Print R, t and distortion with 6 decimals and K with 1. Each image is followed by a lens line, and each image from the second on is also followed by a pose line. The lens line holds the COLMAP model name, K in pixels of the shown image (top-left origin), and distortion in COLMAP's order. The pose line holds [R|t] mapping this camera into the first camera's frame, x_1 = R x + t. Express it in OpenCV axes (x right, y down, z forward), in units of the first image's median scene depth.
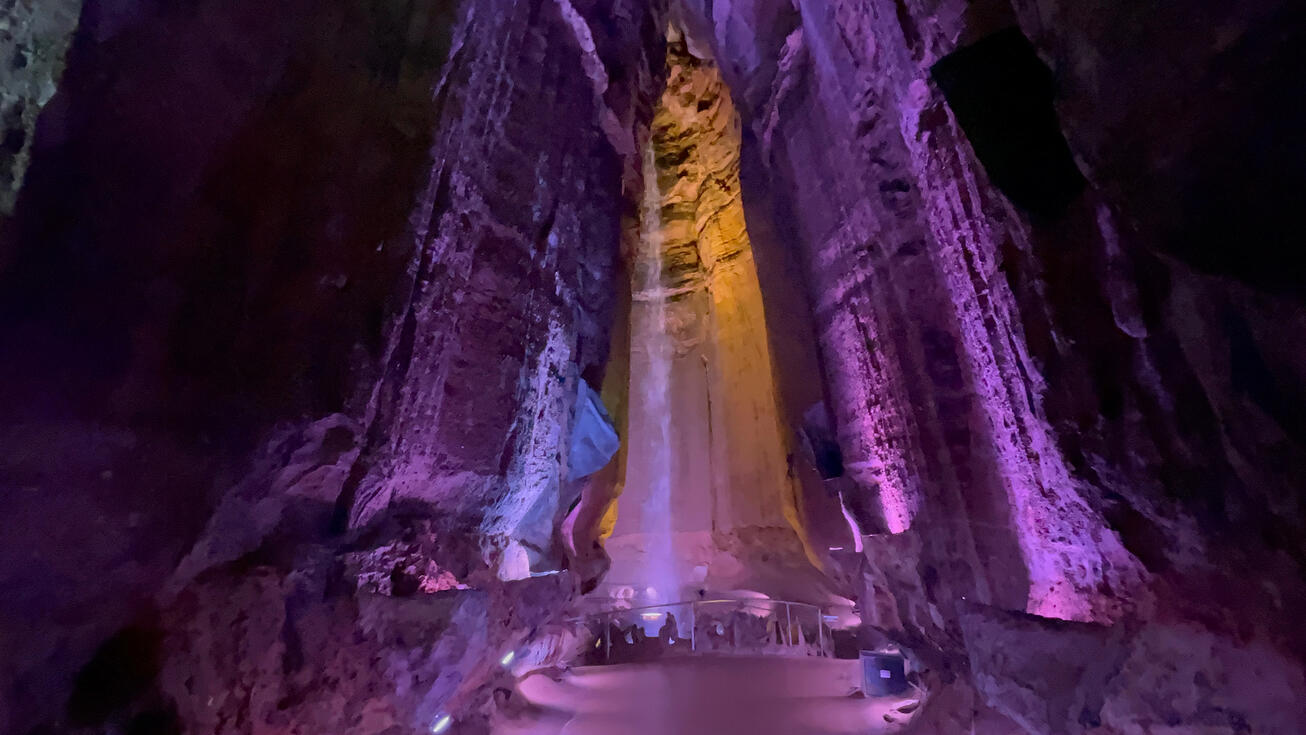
lens RADIAL K [[586.8, 0, 653.0], [0, 586.8, 367.5], [0, 0, 1]] dist [0.039655, -0.037708]
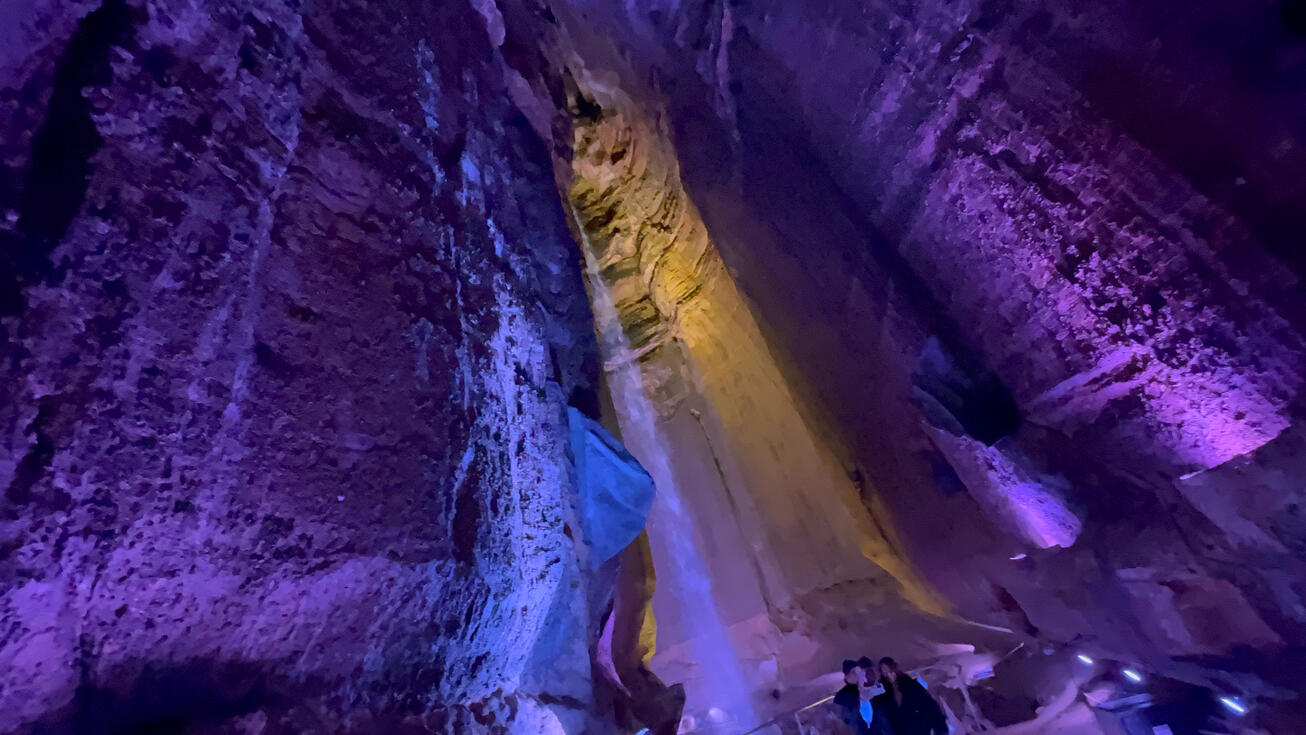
lens RADIAL K [[586.8, 0, 653.0], [0, 586.8, 367.5], [0, 0, 1]] dist [0.039655, -0.037708]
pose [[0.960779, -0.263497, 0.086444, -0.078372], [0.274352, 0.948599, -0.157769, 0.104325], [-0.040429, 0.175298, 0.983685, 0.349360]]
